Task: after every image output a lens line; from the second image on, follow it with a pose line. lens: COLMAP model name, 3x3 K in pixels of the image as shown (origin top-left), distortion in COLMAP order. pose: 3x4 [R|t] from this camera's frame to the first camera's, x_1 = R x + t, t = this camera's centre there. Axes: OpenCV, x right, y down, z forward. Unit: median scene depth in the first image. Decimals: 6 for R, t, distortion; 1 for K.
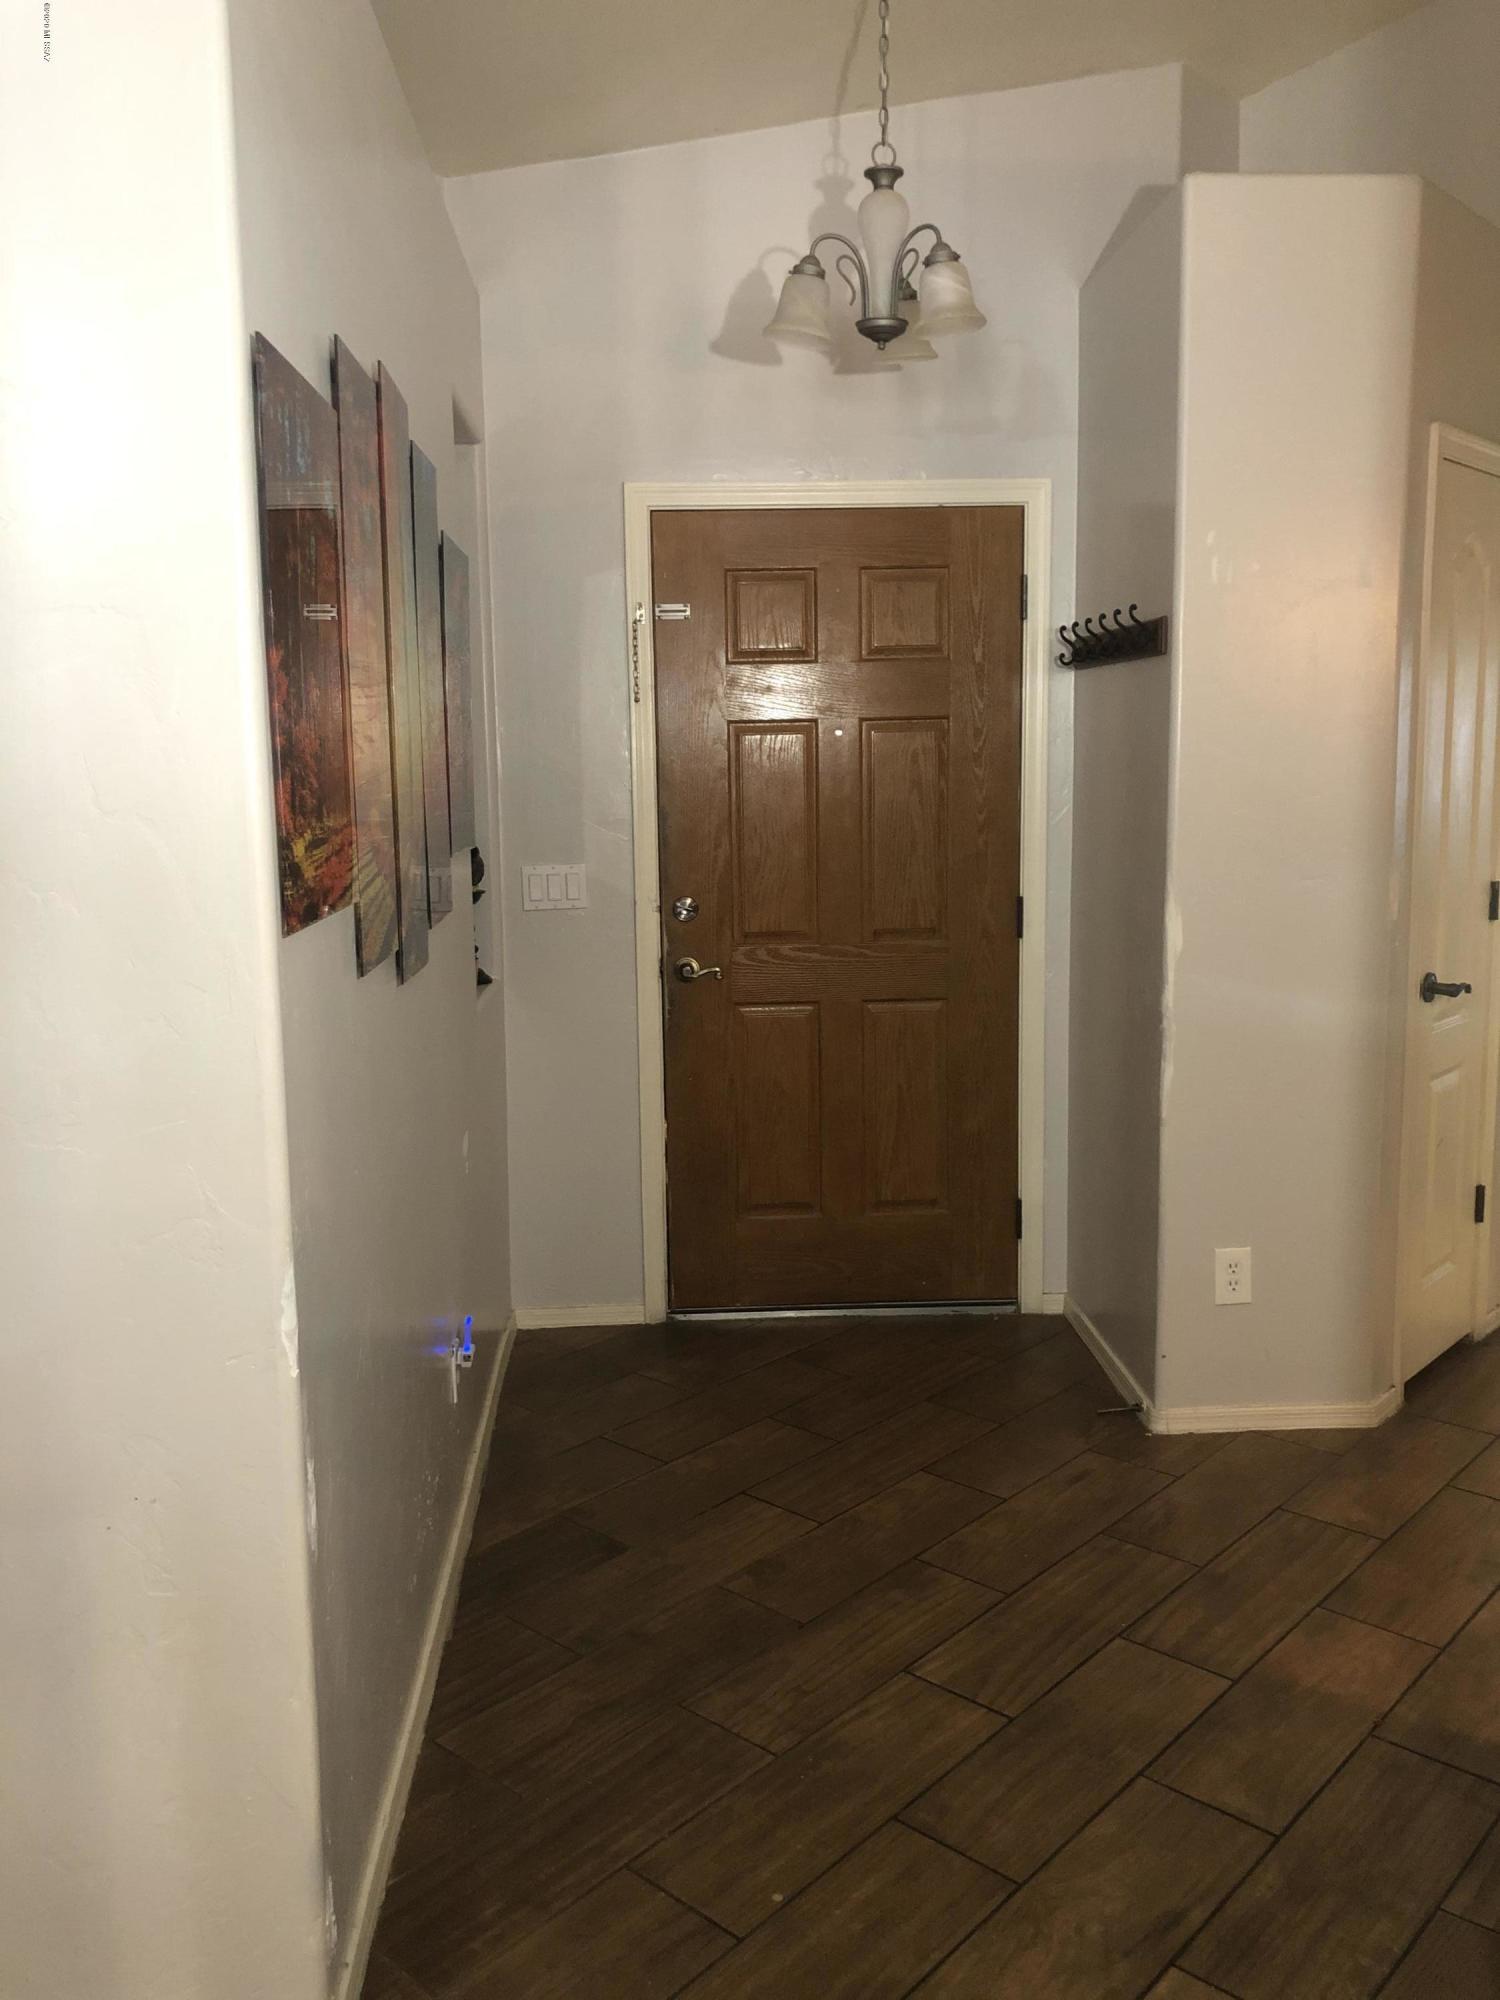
lens RADIAL K [[1642.6, 0, 750.0], [0, 1642.6, 1000.0], [0, 0, 1]] dist [0.017211, -0.005435]
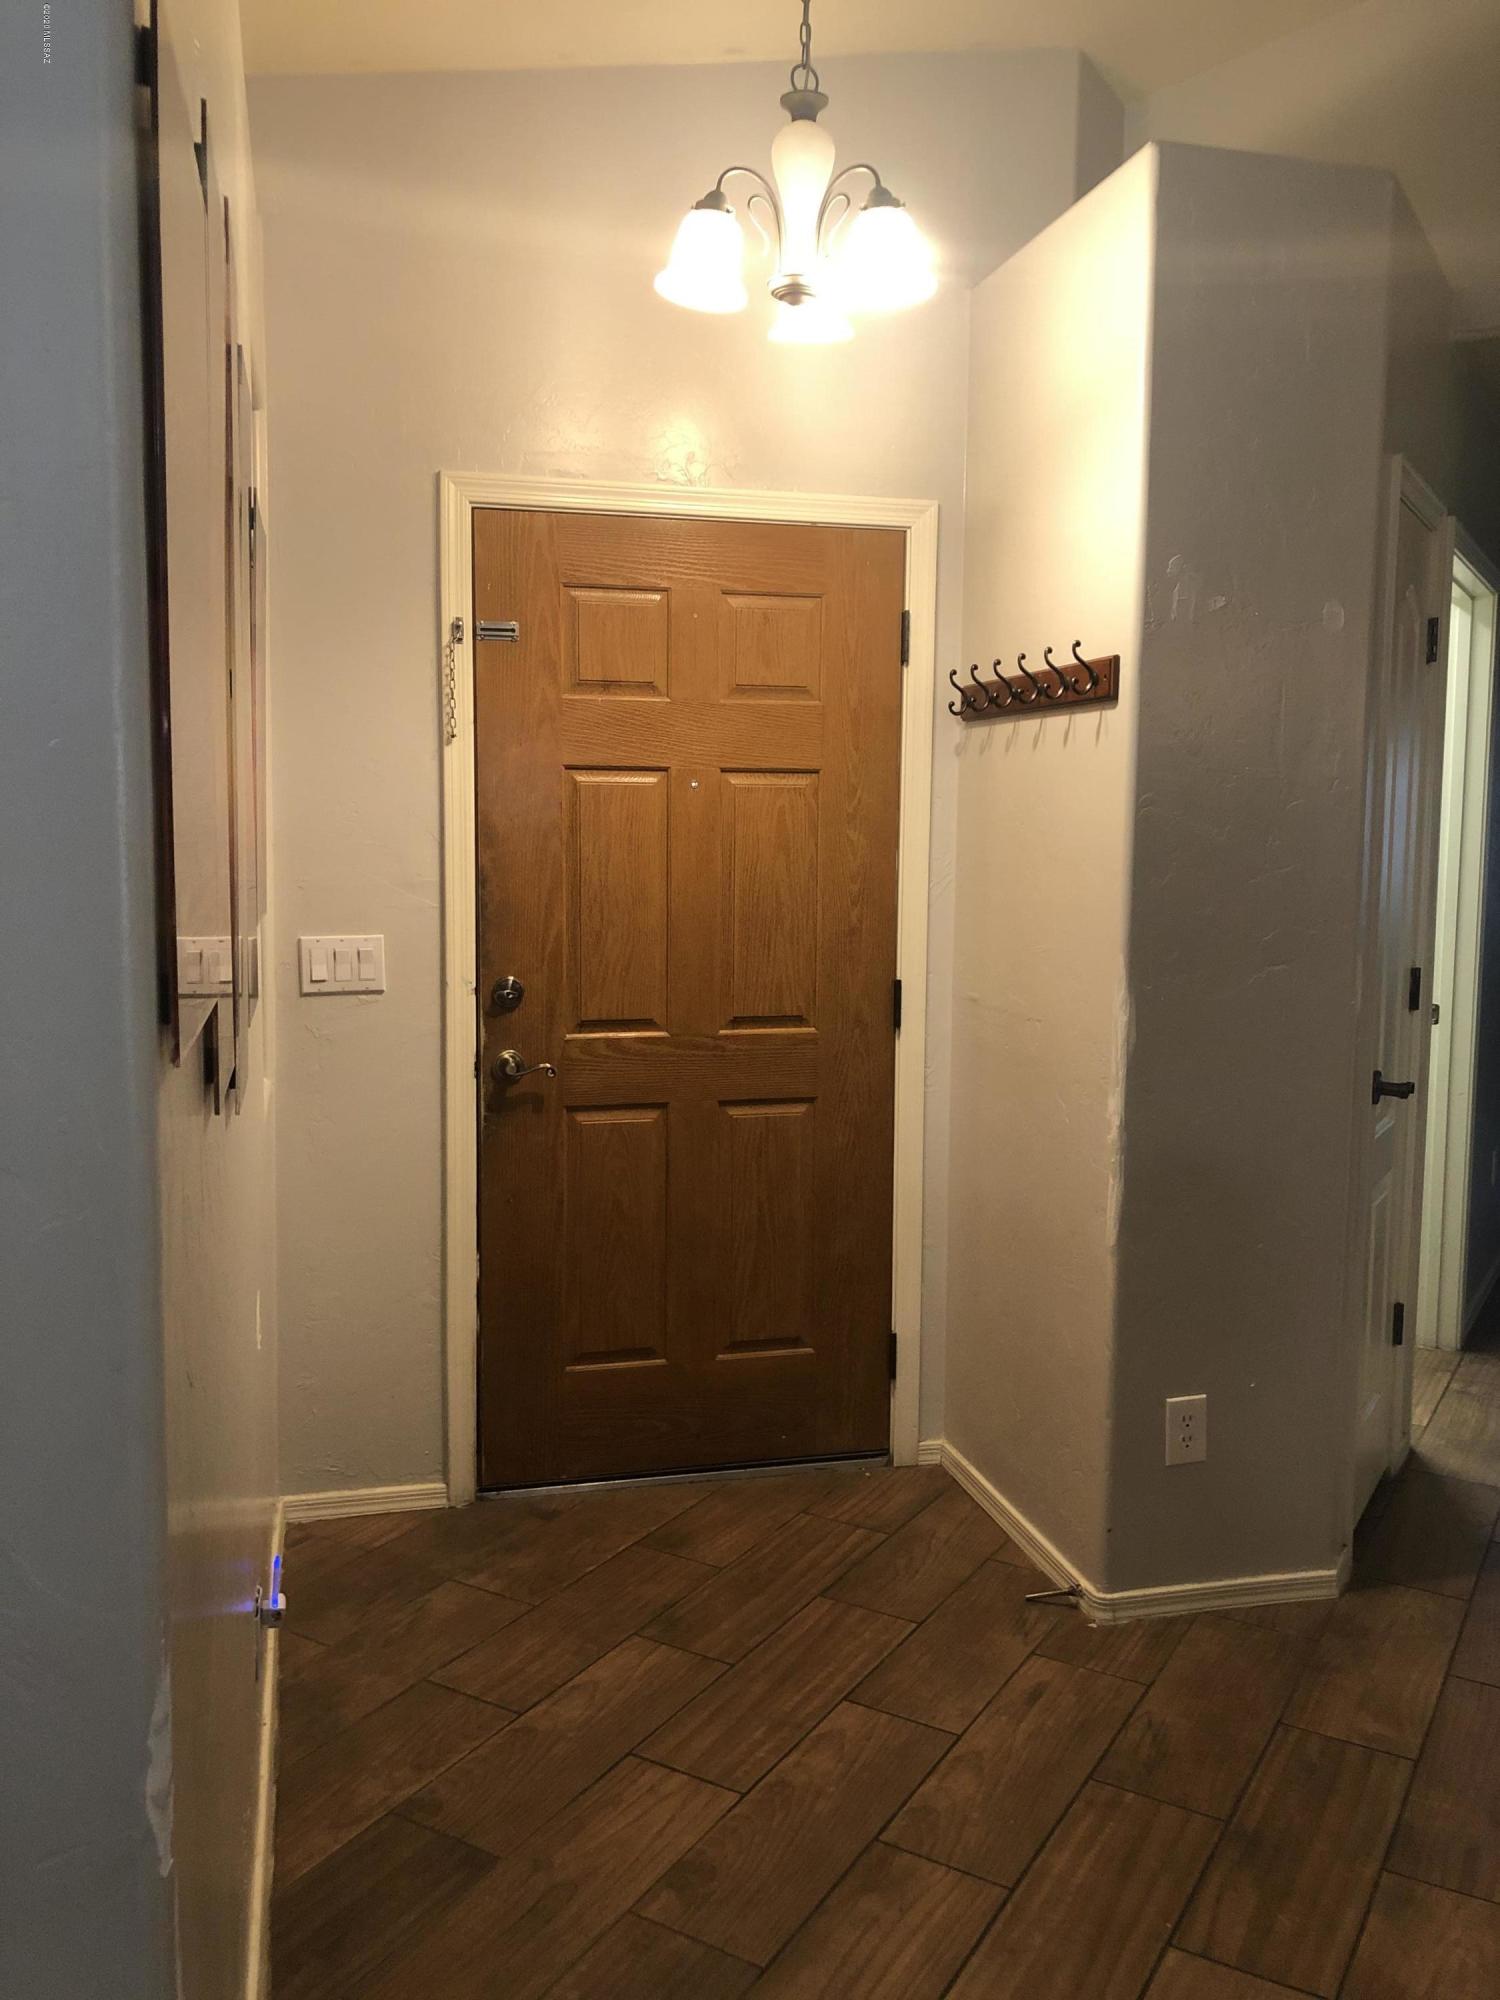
lens RADIAL K [[1642.6, 0, 750.0], [0, 1642.6, 1000.0], [0, 0, 1]] dist [0.017211, -0.005435]
pose [[0.979960, 0.004828, 0.199137, -0.096547], [0.003958, 0.999037, -0.043700, -0.017730], [-0.199156, 0.043612, 0.978997, 0.201548]]
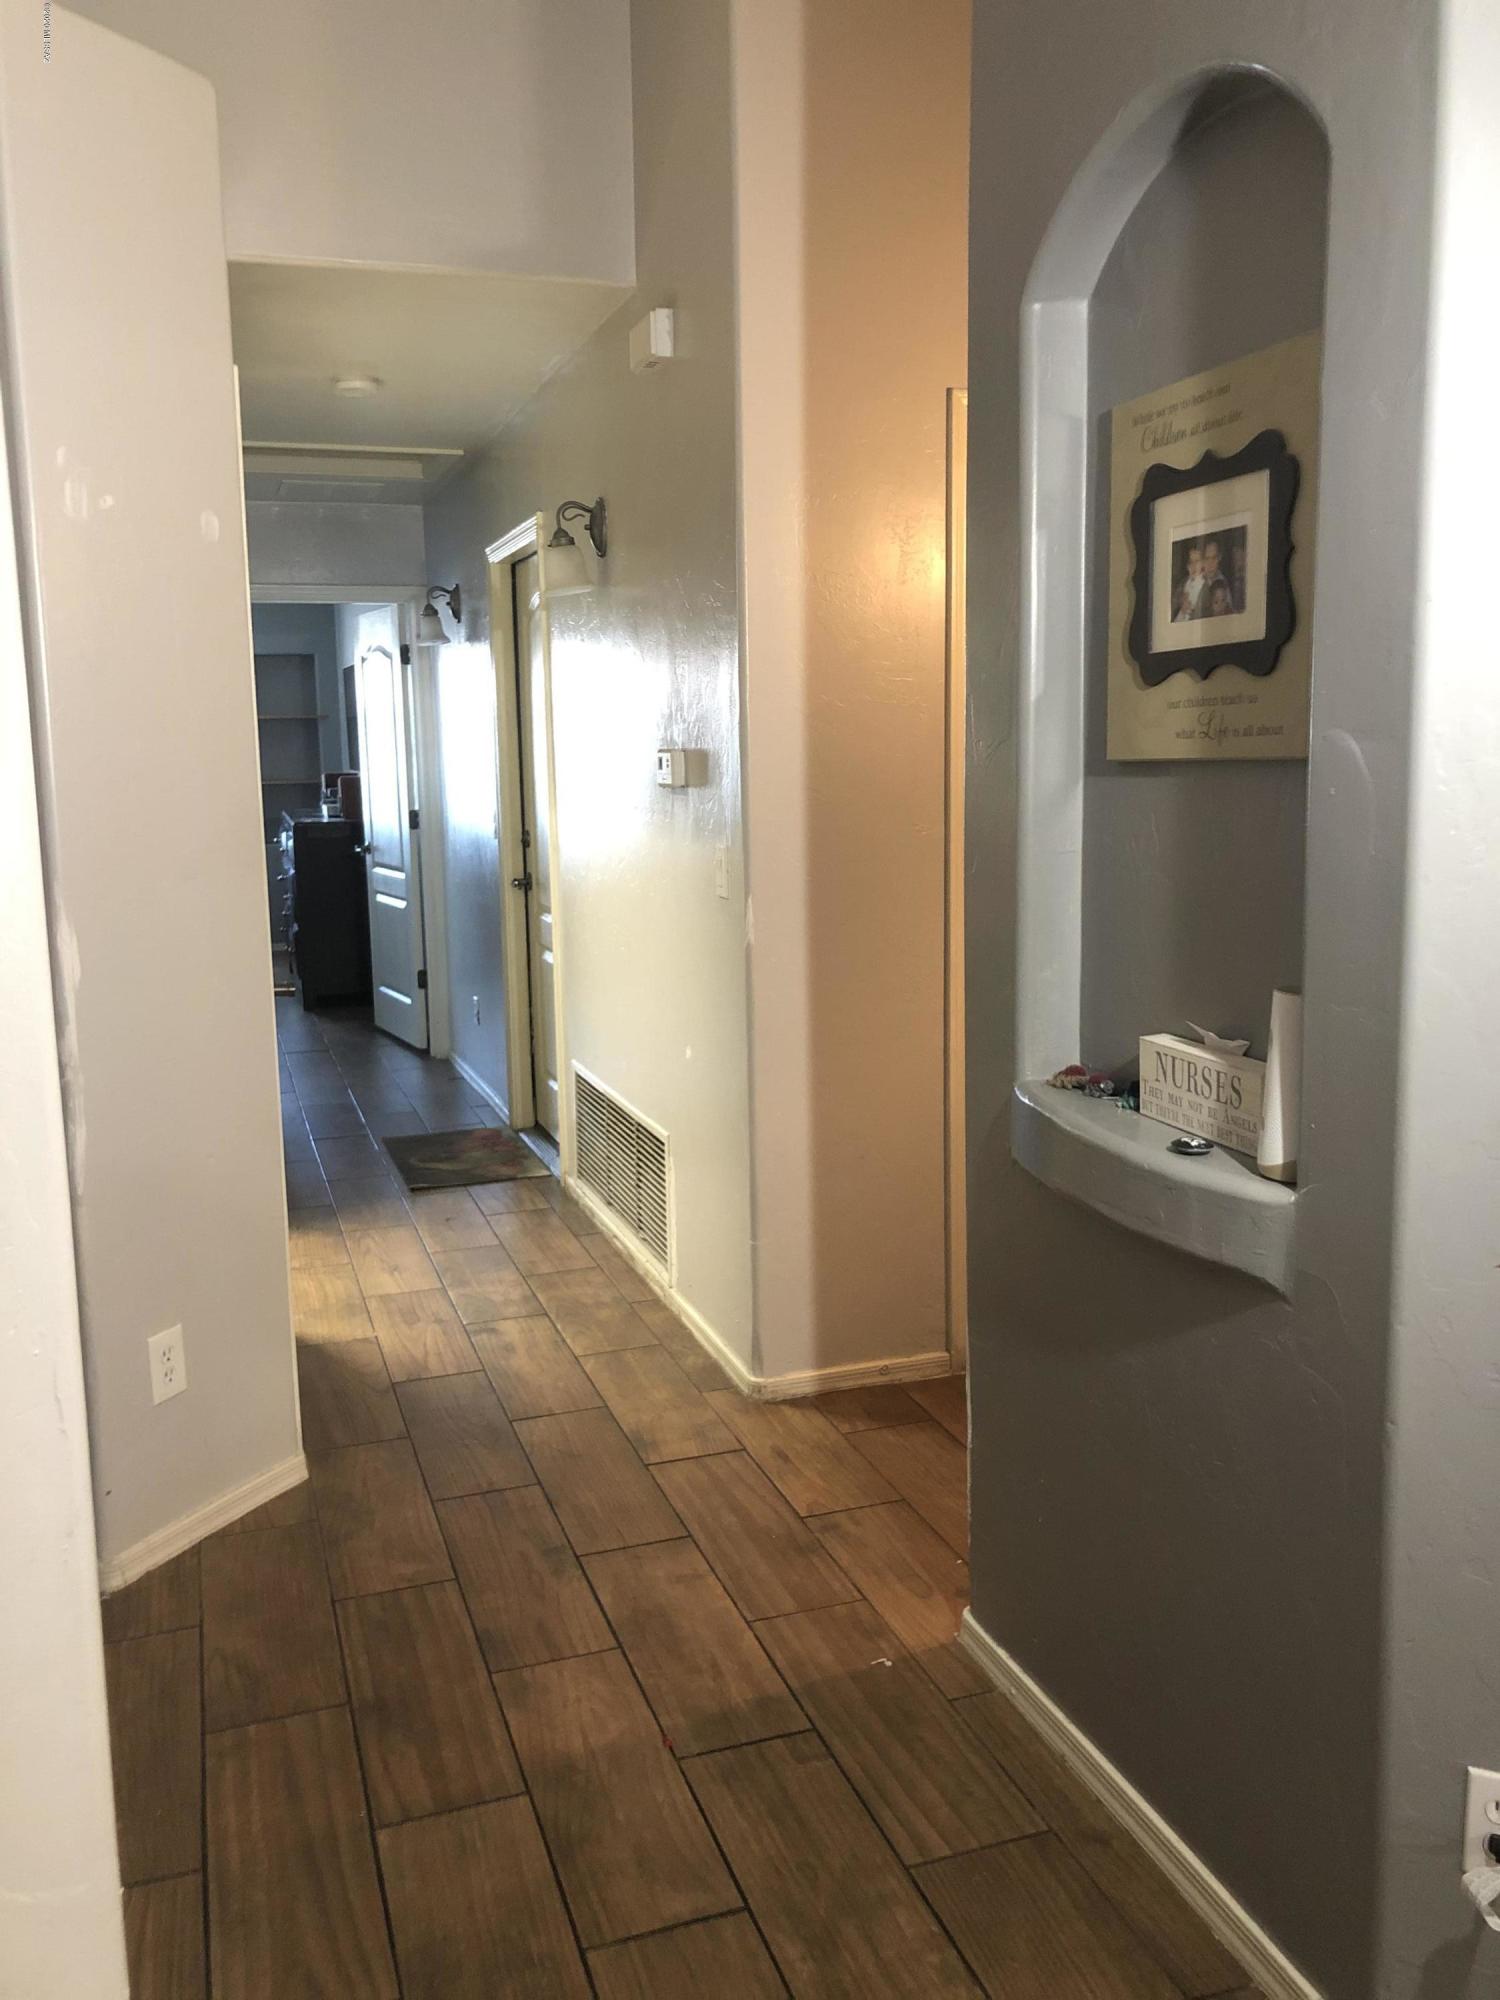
lens RADIAL K [[1631.6, 0, 750.0], [0, 1631.6, 1000.0], [0, 0, 1]] dist [0.046573, 0.002617]
pose [[0.483156, -0.122820, 0.866877, -0.256534], [0.130424, 0.989161, 0.067453, -0.031014], [-0.865766, 0.080472, 0.493938, 0.320002]]
